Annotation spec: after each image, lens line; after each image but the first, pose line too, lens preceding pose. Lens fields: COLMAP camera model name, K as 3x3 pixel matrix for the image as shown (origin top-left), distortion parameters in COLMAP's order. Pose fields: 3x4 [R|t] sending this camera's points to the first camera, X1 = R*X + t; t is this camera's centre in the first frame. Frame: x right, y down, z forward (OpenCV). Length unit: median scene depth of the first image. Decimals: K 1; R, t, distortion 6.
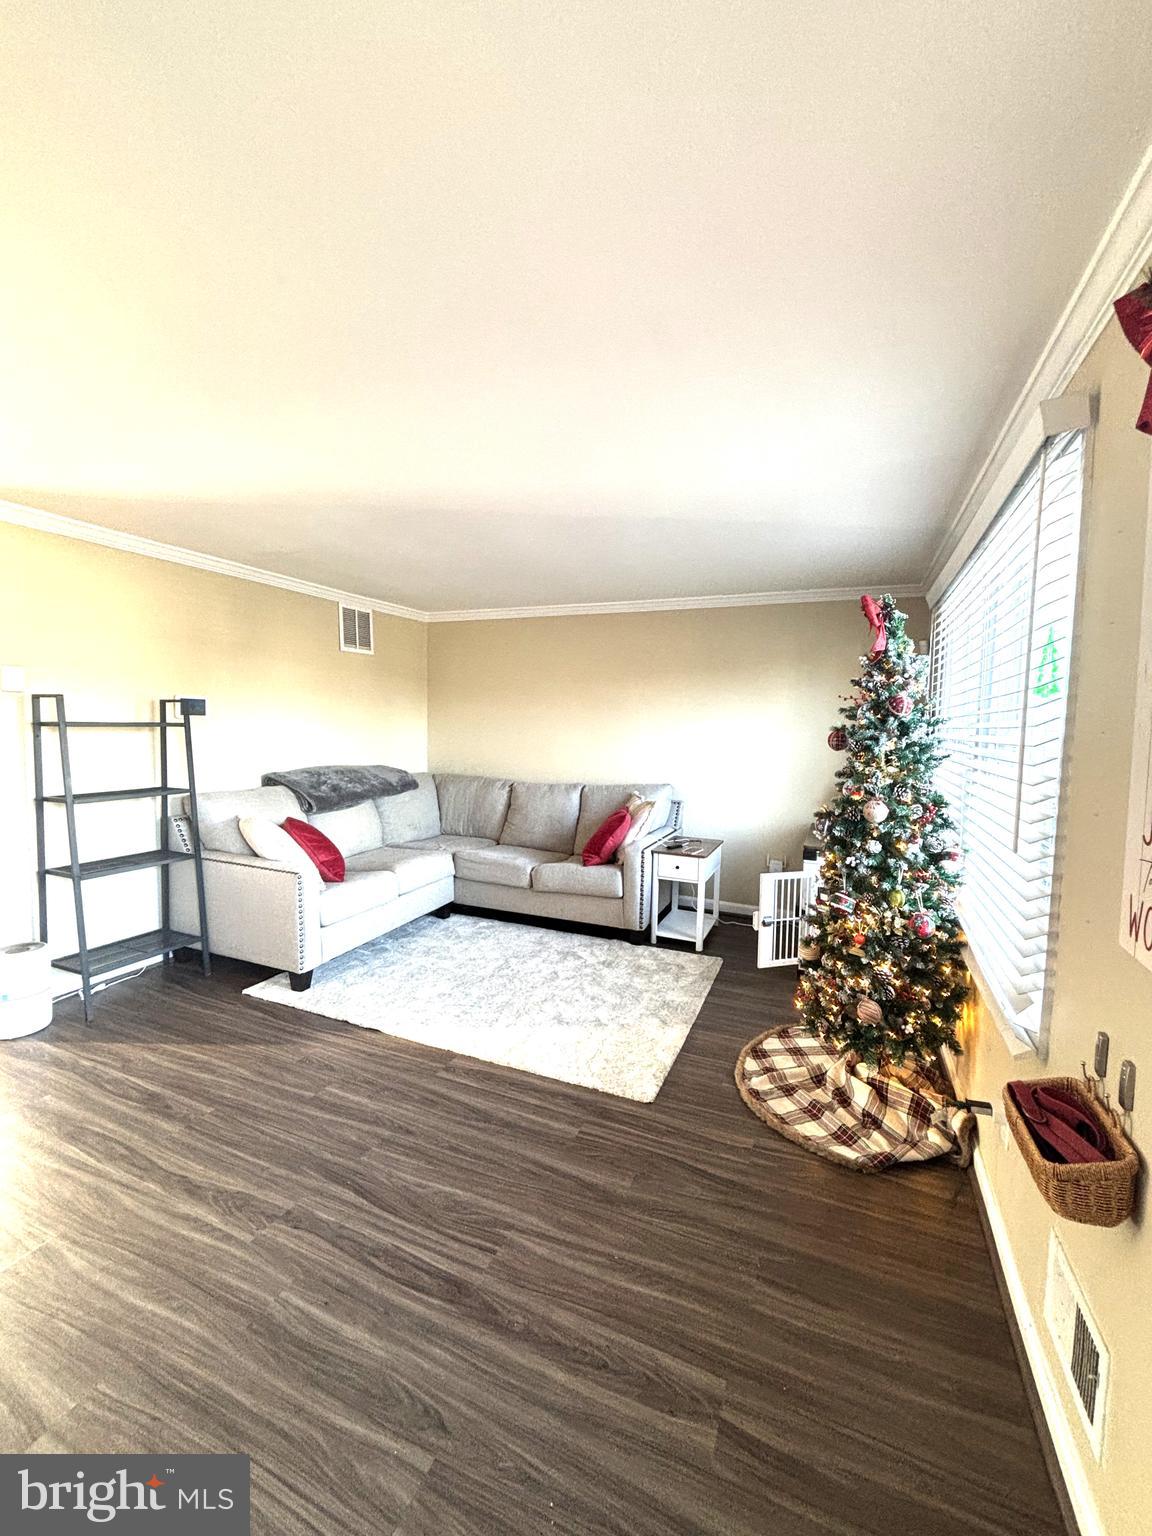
lens RADIAL K [[622.2, 0, 572.9], [0, 622.2, 766.3], [0, 0, 1]] dist [-0.002891, 0.001068]
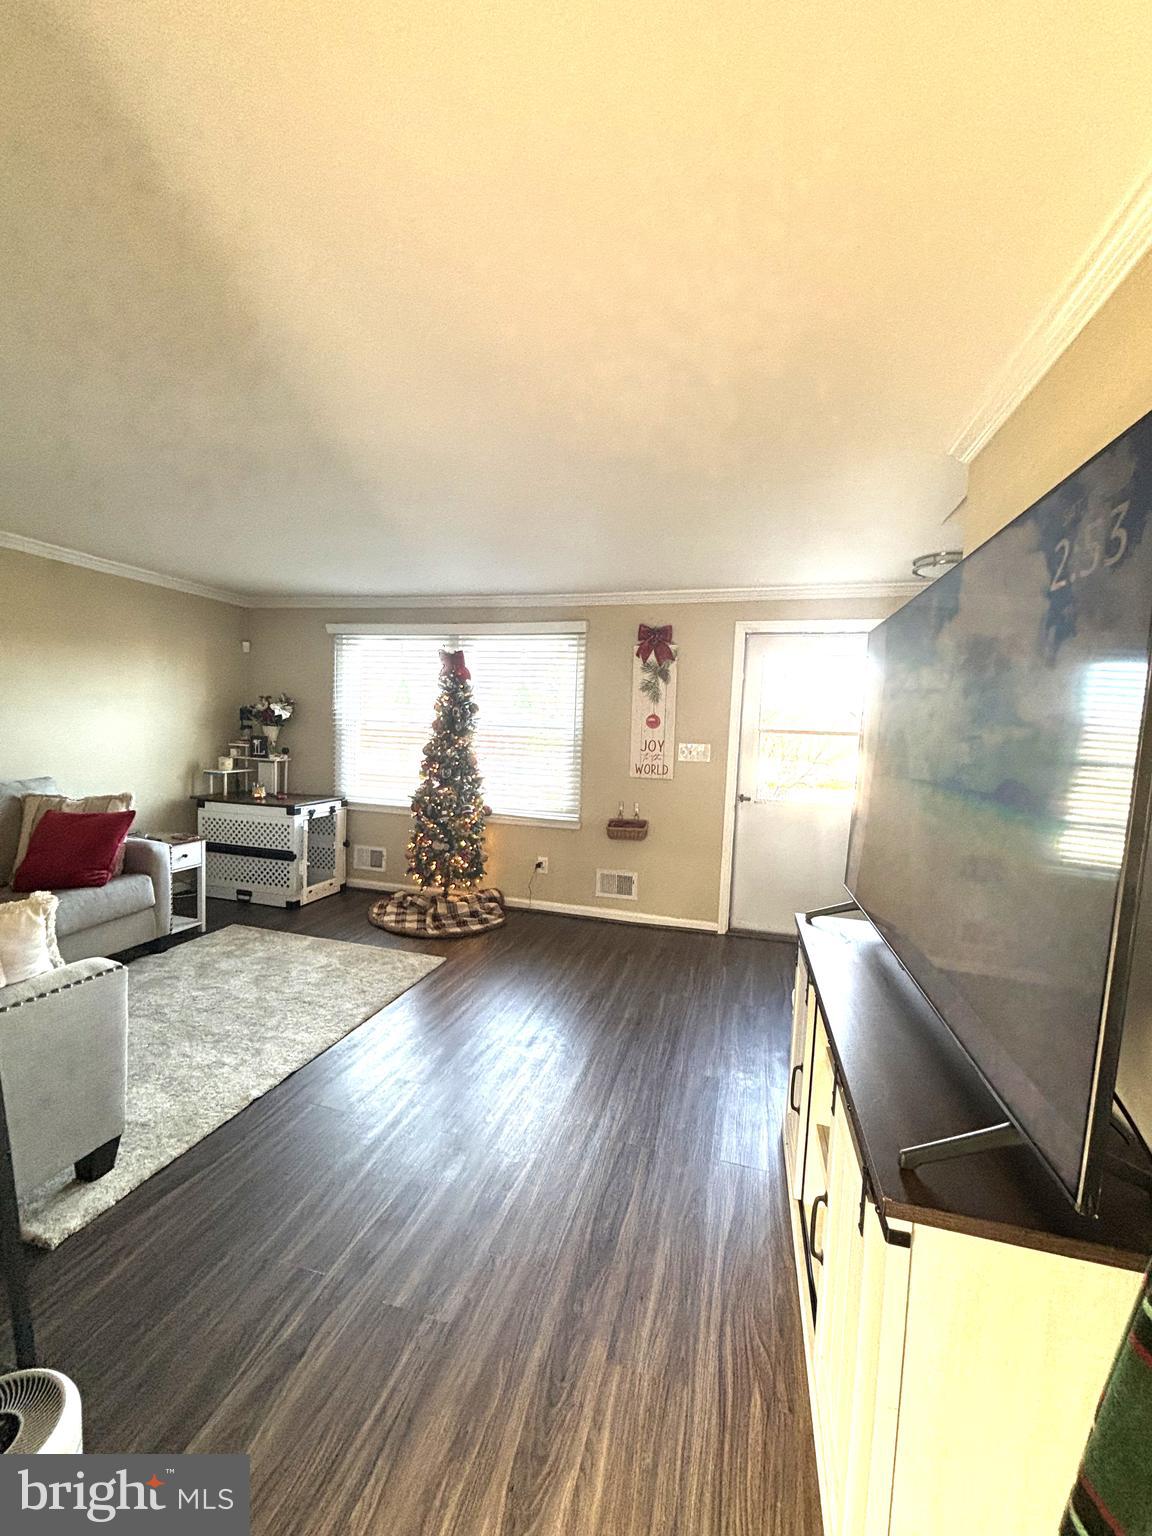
lens RADIAL K [[622.2, 0, 575.6], [0, 622.2, 770.5], [0, 0, 1]] dist [-0.002891, 0.001068]
pose [[-0.135426, -0.088690, 0.986810, -1.397749], [0.027903, 0.995249, 0.093277, -0.074952], [-0.990394, 0.040167, -0.132308, 0.831286]]
